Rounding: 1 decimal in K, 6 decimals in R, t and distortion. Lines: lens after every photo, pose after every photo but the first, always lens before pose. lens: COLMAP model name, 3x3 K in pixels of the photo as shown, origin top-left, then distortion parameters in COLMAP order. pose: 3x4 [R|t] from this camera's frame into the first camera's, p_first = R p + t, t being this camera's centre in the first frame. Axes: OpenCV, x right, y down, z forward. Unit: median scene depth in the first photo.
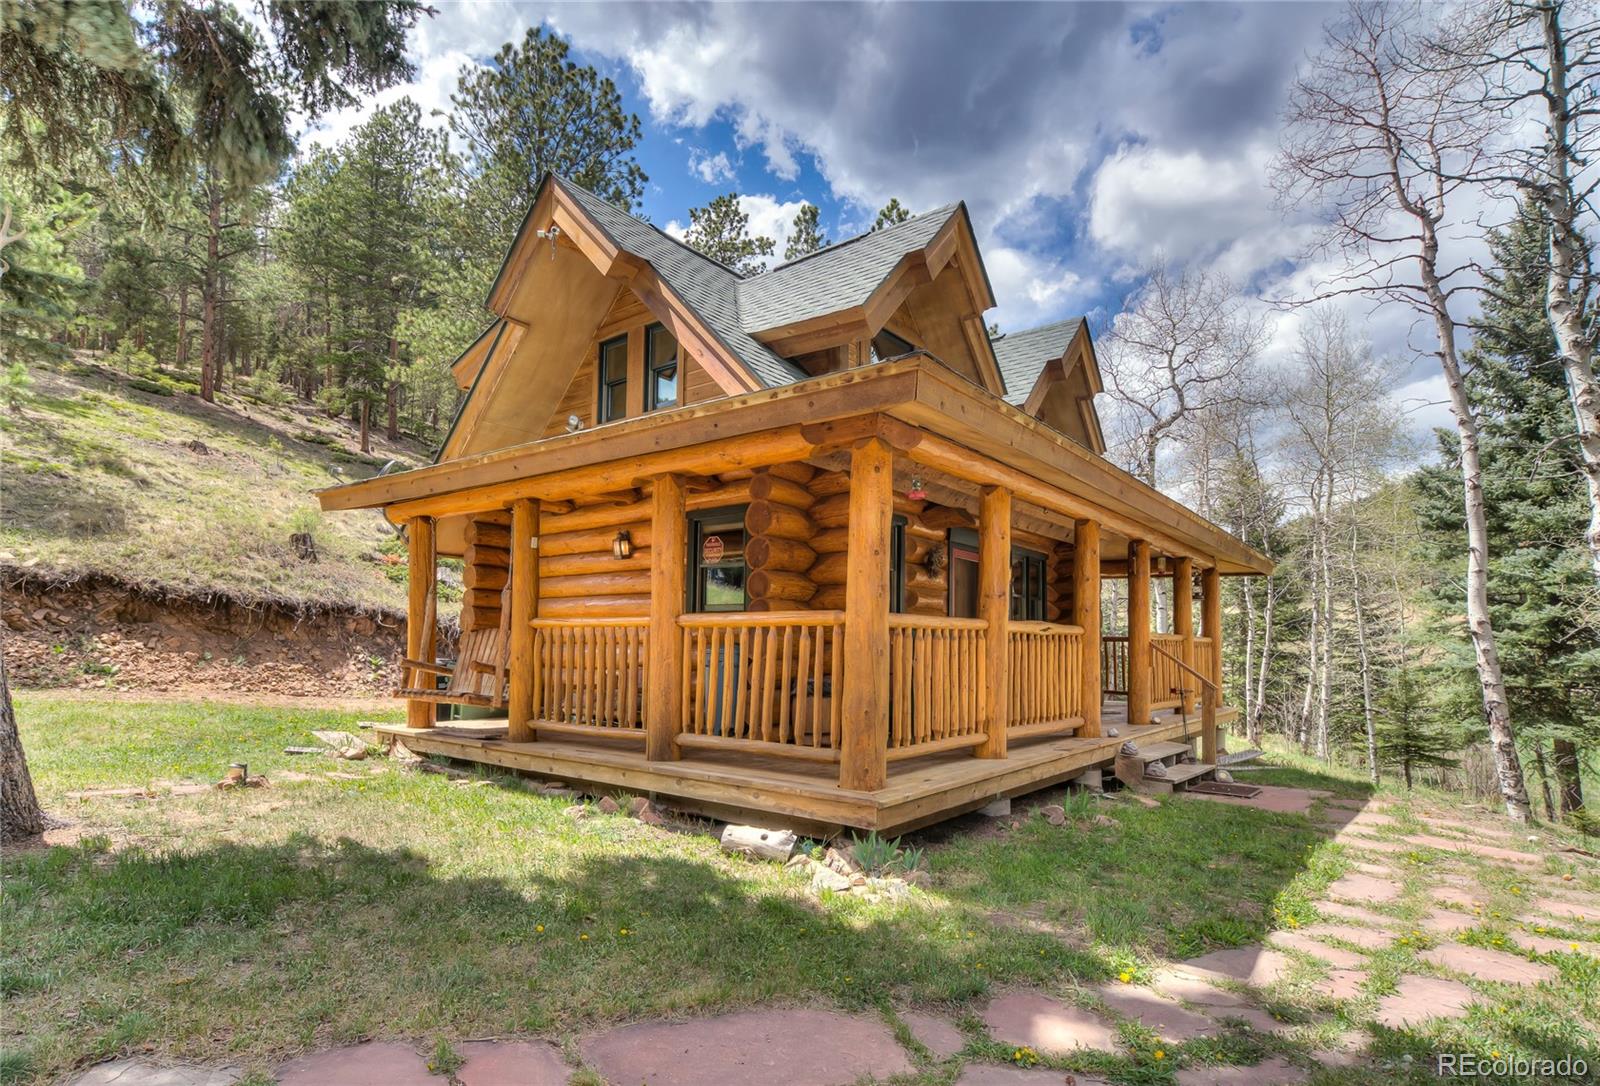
lens RADIAL K [[814.9, 0, 806.7], [0, 814.9, 601.5], [0, 0, 1]] dist [0.050113, 0.000148]
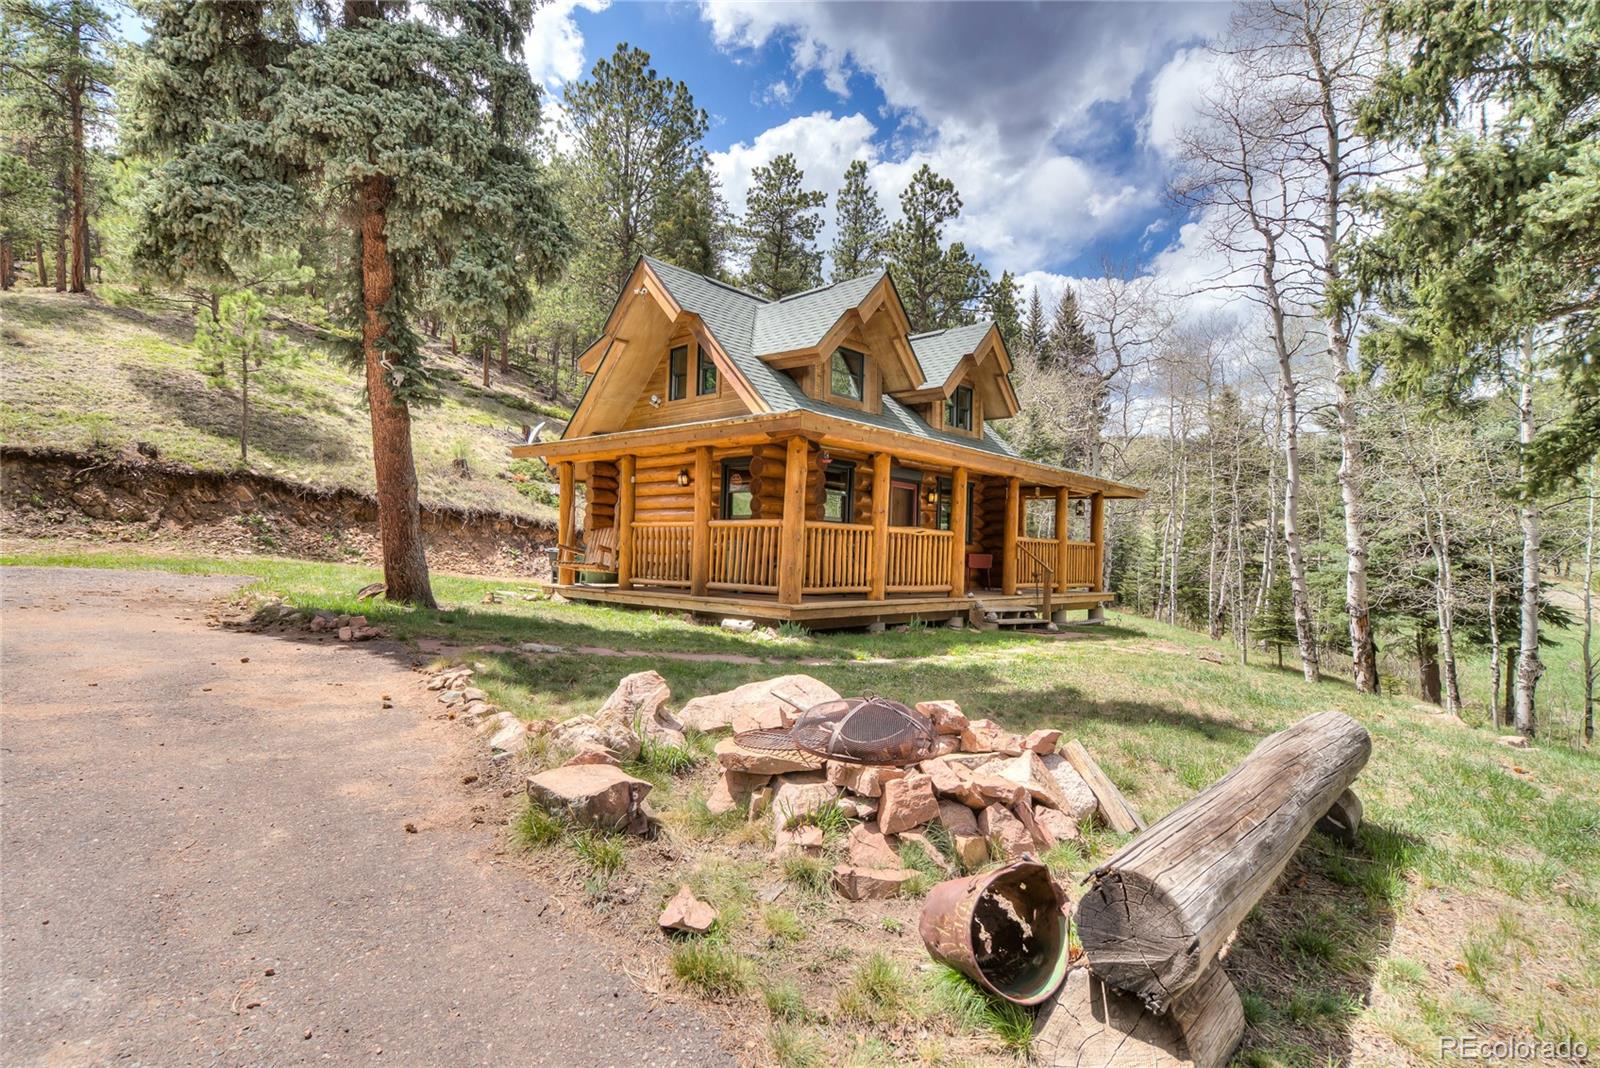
lens RADIAL K [[797.5, 0, 796.8], [0, 797.5, 544.4], [0, 0, 1]] dist [0.093875, 0.000226]
pose [[0.995083, 0.016315, -0.097690, 0.123178], [-0.012365, 0.999087, 0.040904, -0.003778], [0.098269, -0.039495, 0.994376, -0.443982]]
